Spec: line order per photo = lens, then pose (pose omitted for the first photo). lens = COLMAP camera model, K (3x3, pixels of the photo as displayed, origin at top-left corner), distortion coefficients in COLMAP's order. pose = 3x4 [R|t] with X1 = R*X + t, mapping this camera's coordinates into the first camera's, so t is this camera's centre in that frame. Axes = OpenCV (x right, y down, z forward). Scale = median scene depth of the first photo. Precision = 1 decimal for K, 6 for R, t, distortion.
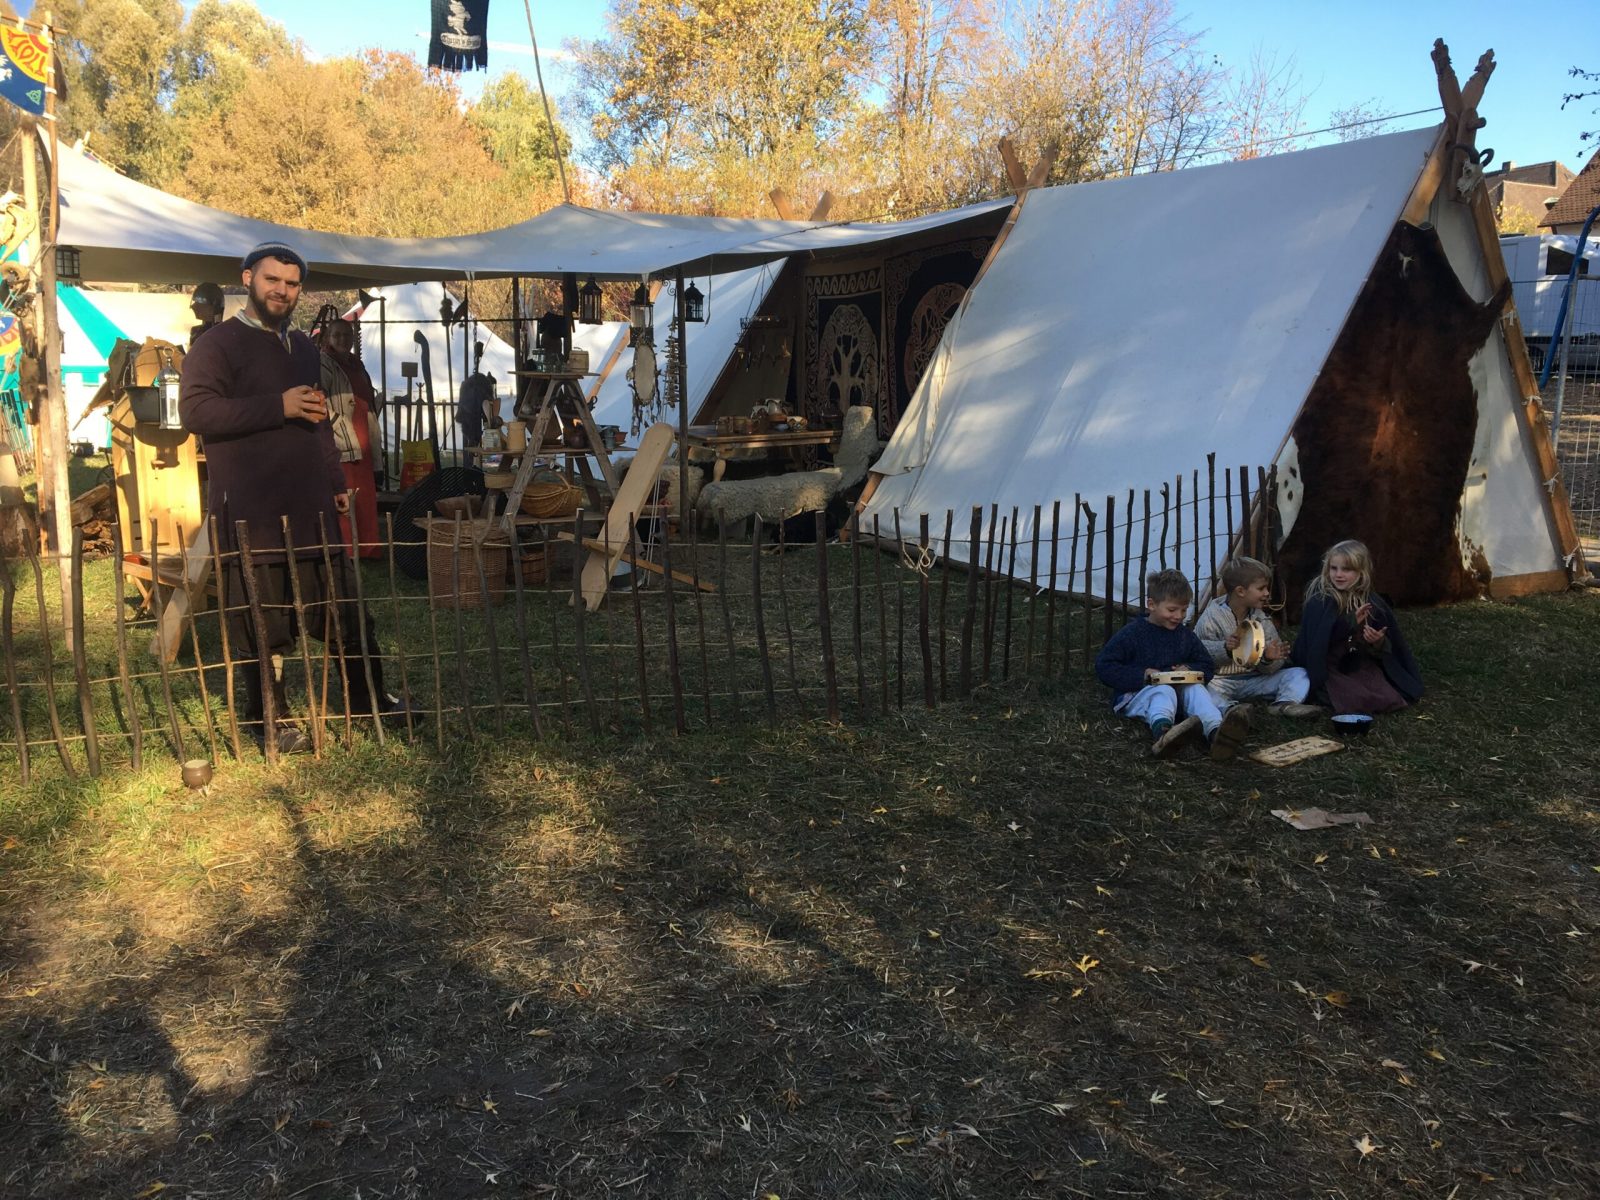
lens RADIAL K [[1321.2, 0, 789.2], [0, 1321.2, 592.5], [0, 0, 1]] dist [0.053359, -0.080524]
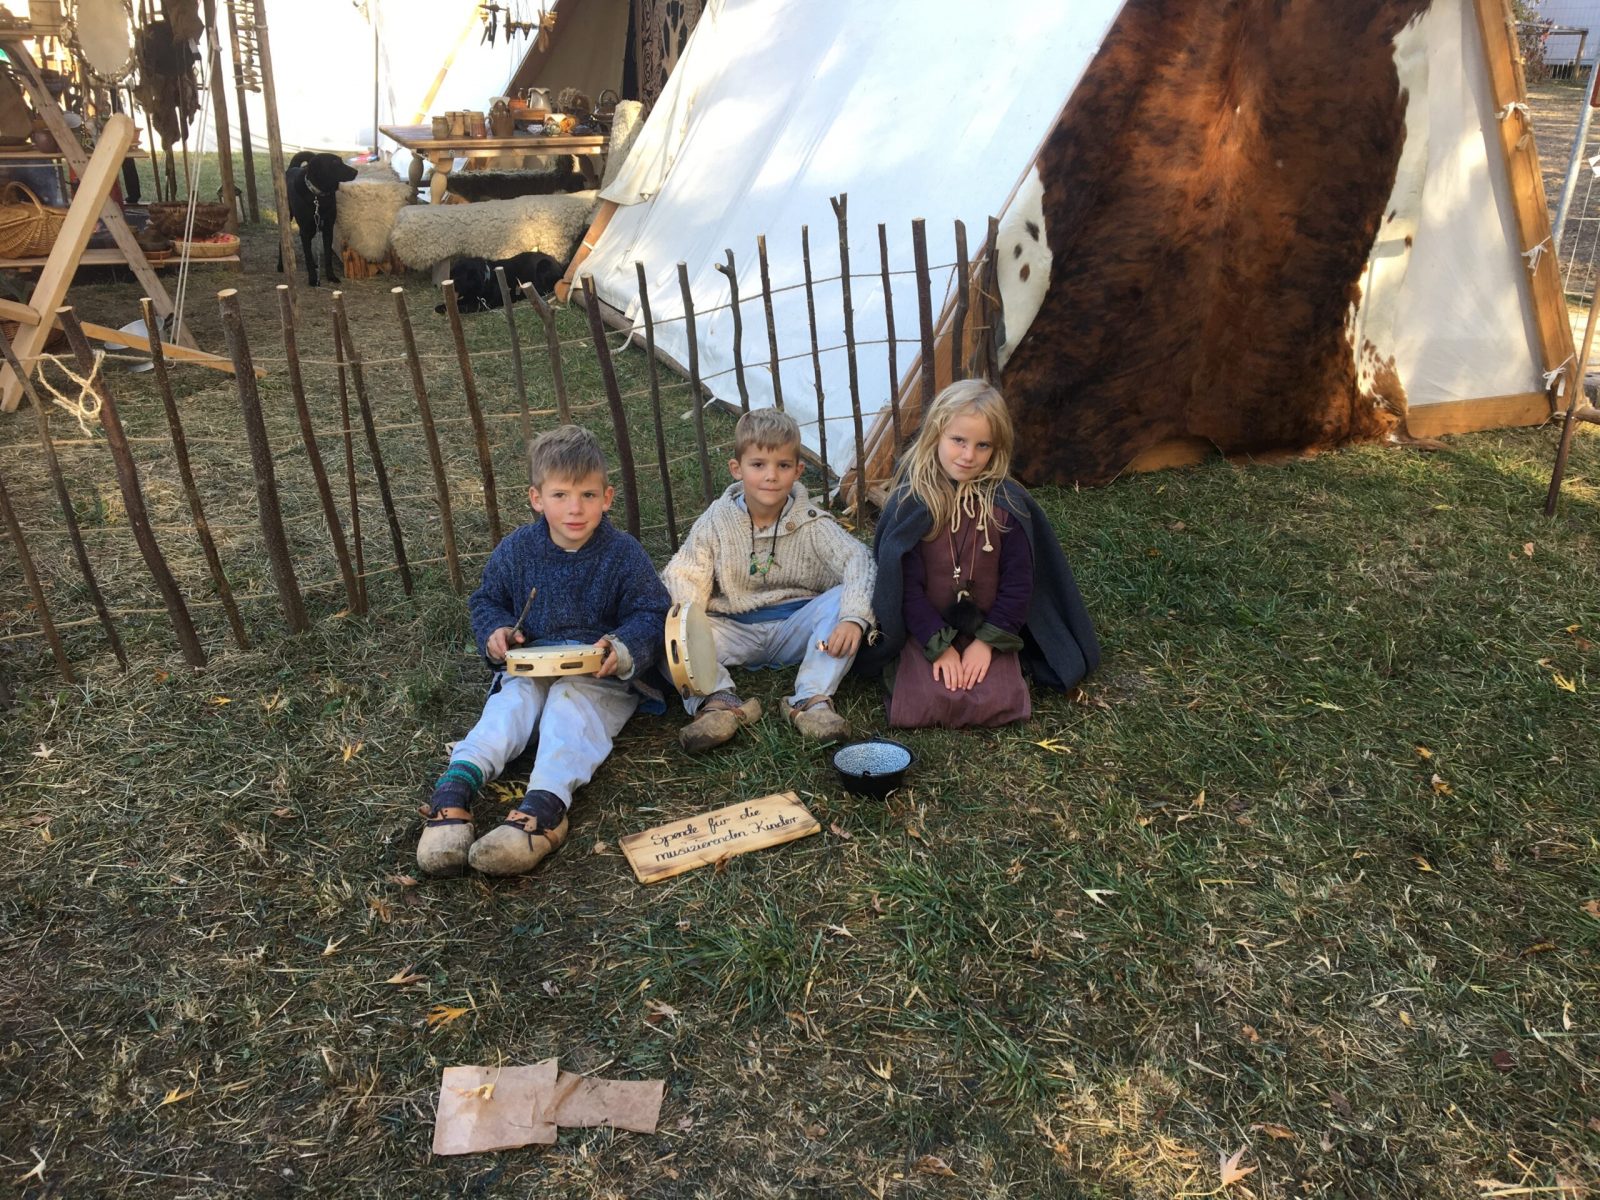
lens RADIAL K [[1321.2, 0, 787.2], [0, 1321.2, 601.7], [0, 0, 1]] dist [0.053359, -0.080524]
pose [[0.996676, 0.046676, -0.066769, 0.352796], [-0.031306, 0.976101, 0.215050, -0.059590], [0.075211, -0.212245, 0.974318, 0.435166]]
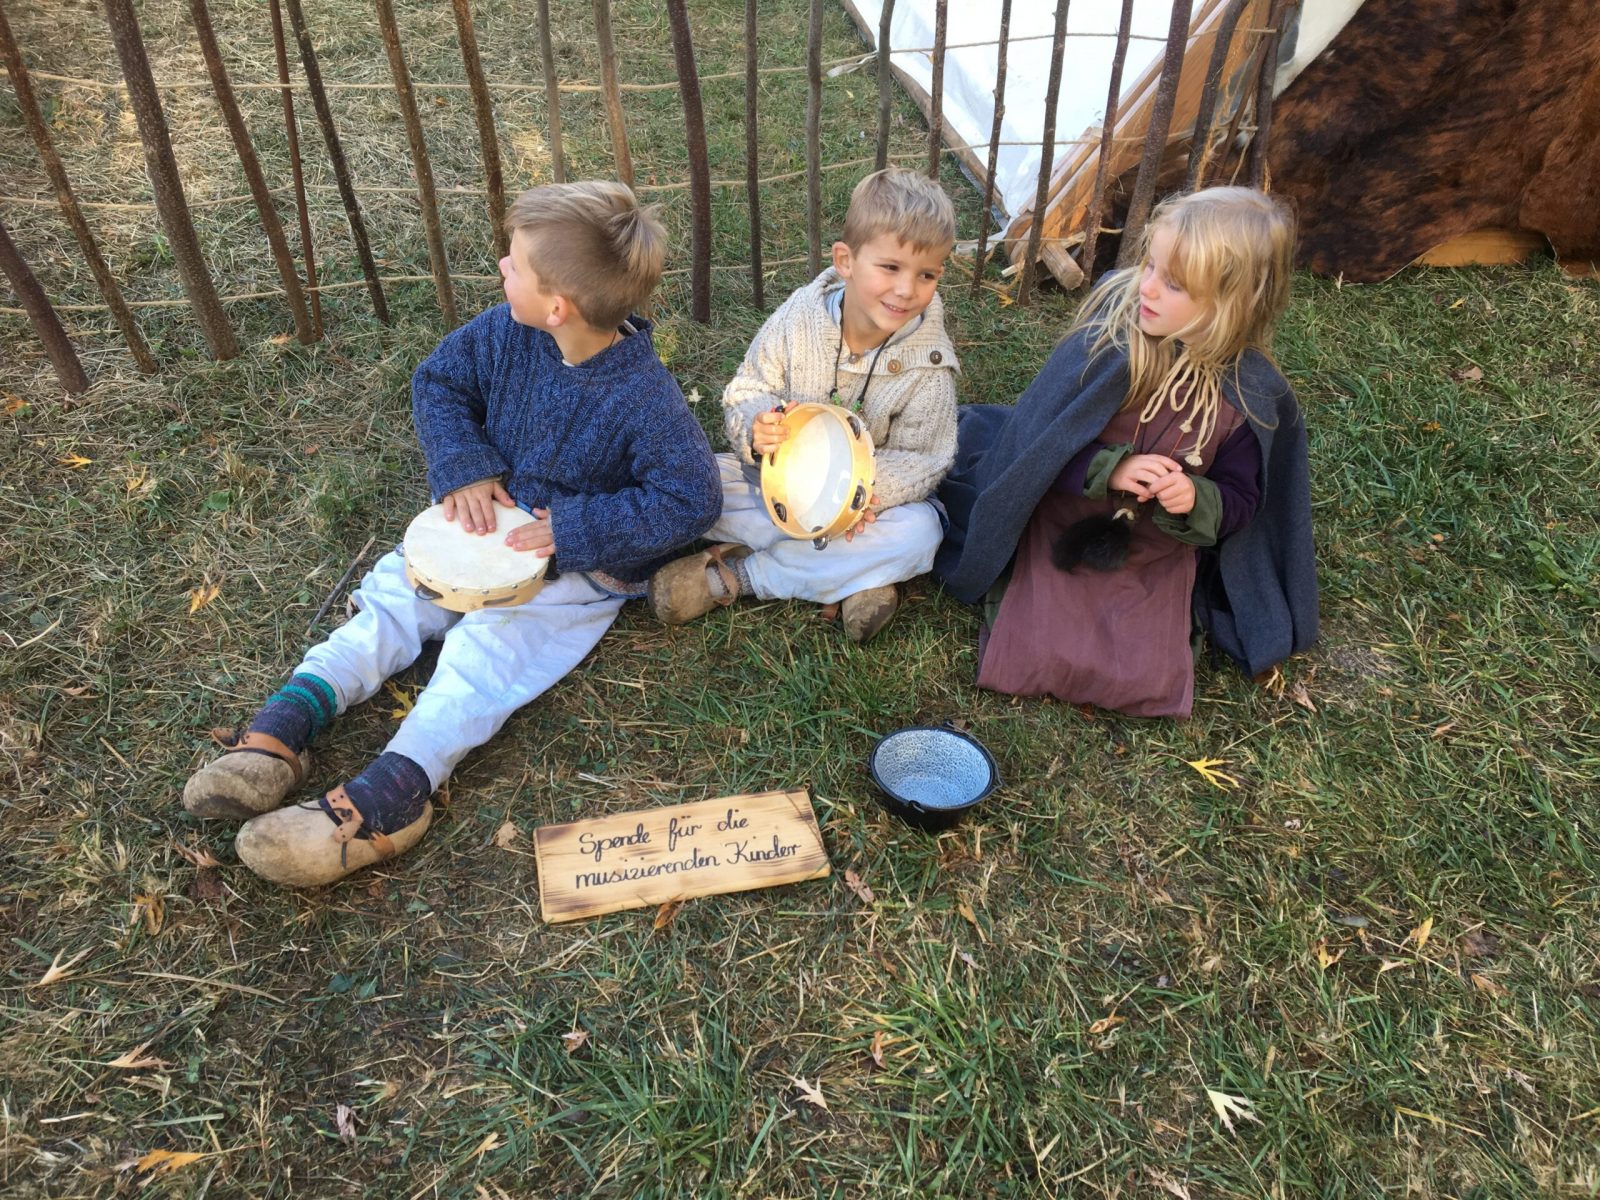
lens RADIAL K [[1321.2, 0, 784.2], [0, 1321.2, 591.6], [0, 0, 1]] dist [0.053359, -0.080524]
pose [[0.958970, 0.248722, -0.136062, 0.352727], [-0.154372, 0.860645, 0.485242, -0.083450], [0.237792, -0.444329, 0.863729, 0.604936]]
